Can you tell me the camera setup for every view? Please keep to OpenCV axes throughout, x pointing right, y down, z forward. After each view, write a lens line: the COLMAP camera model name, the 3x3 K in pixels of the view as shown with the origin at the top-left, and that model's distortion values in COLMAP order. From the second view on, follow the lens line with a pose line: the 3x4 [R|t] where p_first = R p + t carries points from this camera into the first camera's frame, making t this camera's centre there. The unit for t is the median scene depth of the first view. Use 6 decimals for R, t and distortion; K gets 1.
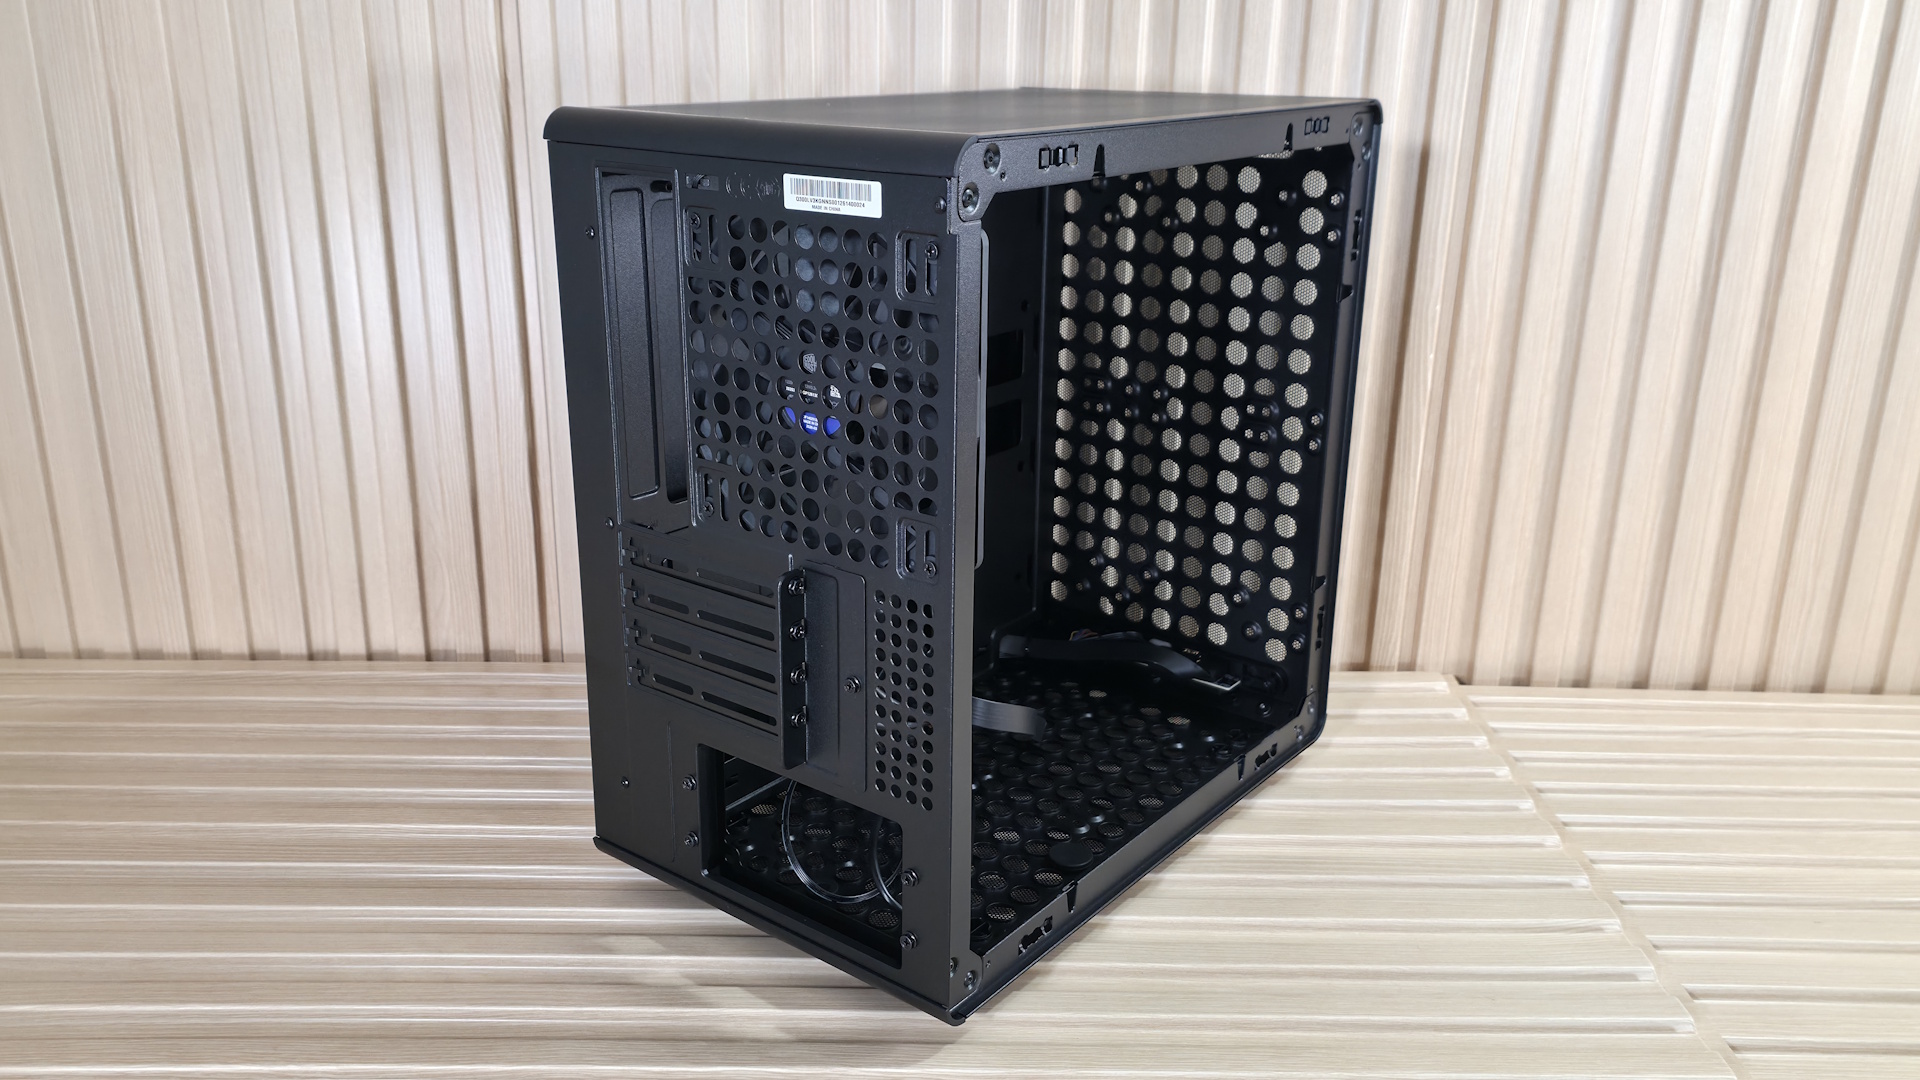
lens RADIAL K [[1541.3, 0, 894.9], [0, 1541.3, 555.5], [0, 0, 1]] dist [0.030174, -0.042882]
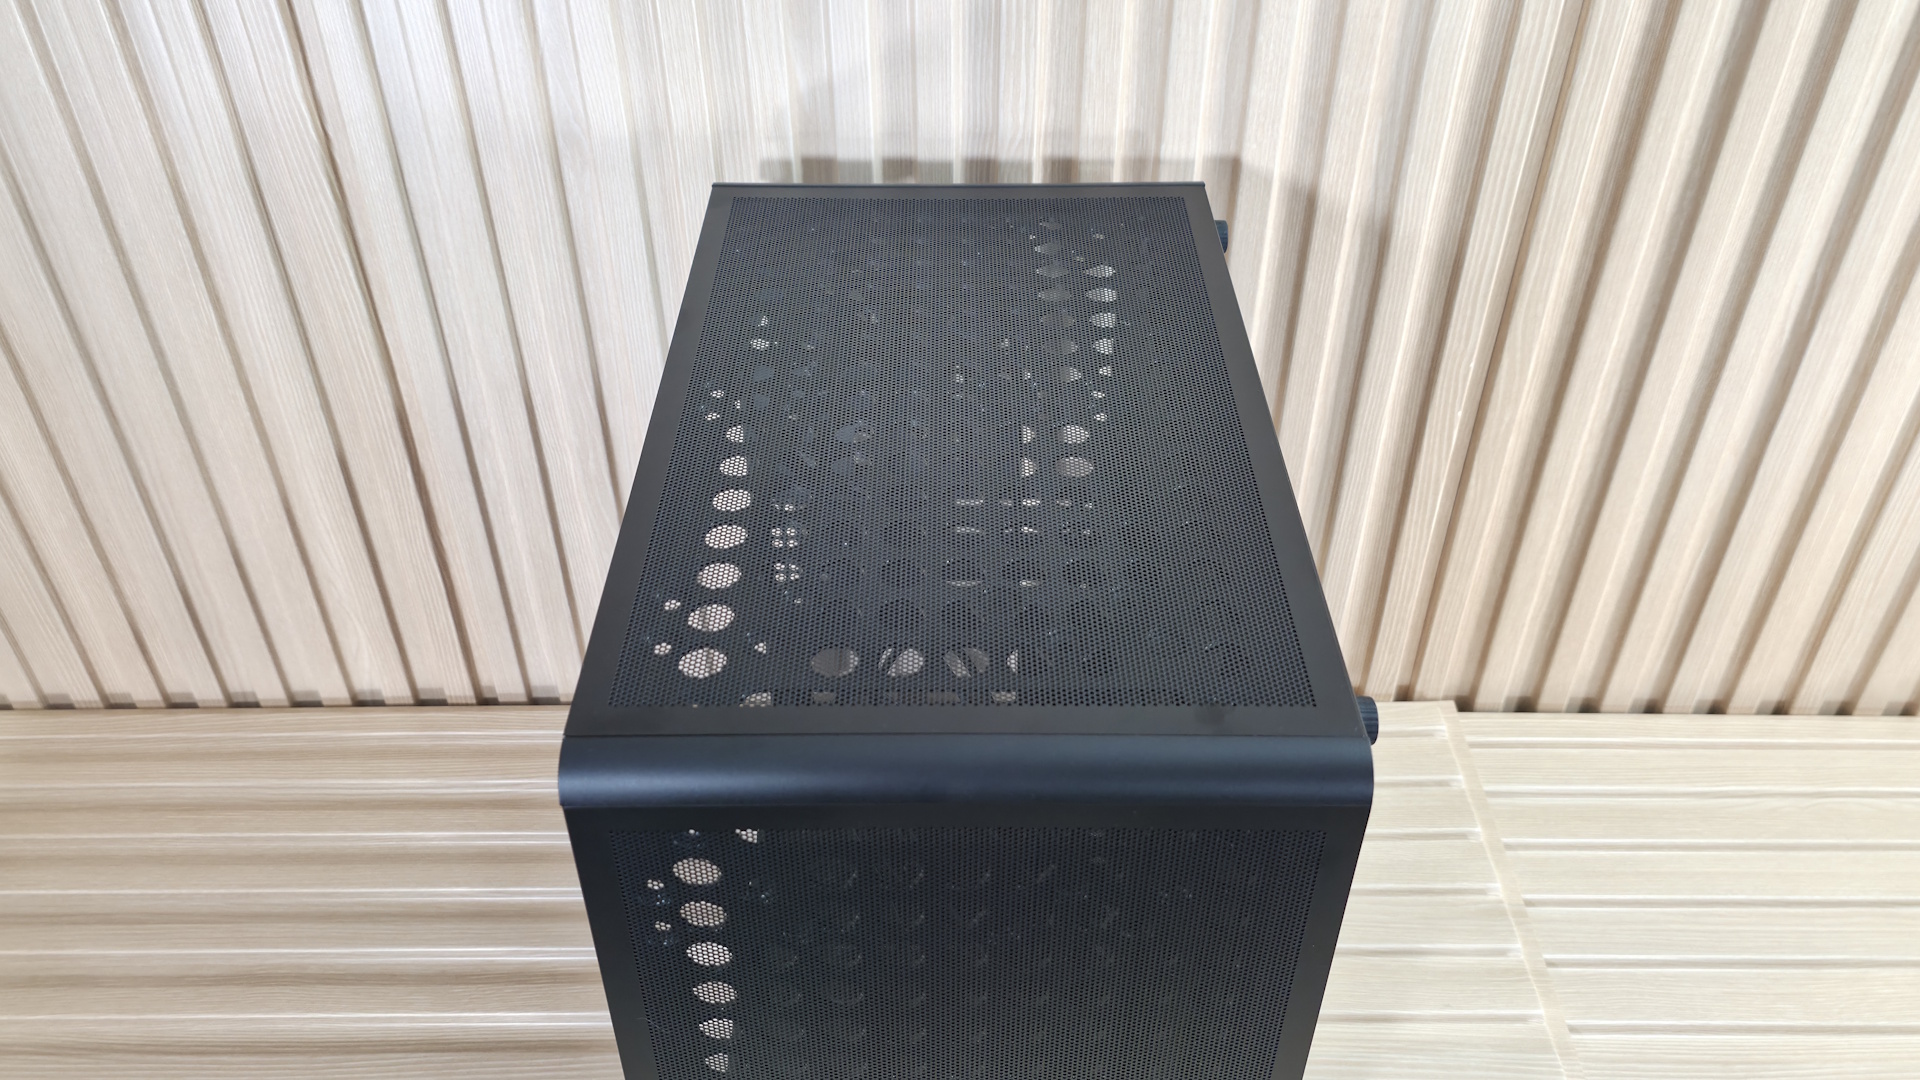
lens RADIAL K [[1541.3, 0, 931.9], [0, 1541.3, 448.6], [0, 0, 1]] dist [0.030174, -0.042882]
pose [[0.999688, -0.019185, -0.016021, 0.067758], [0.023619, 0.934805, 0.354375, -0.413916], [0.008178, -0.354642, 0.934966, 0.188538]]
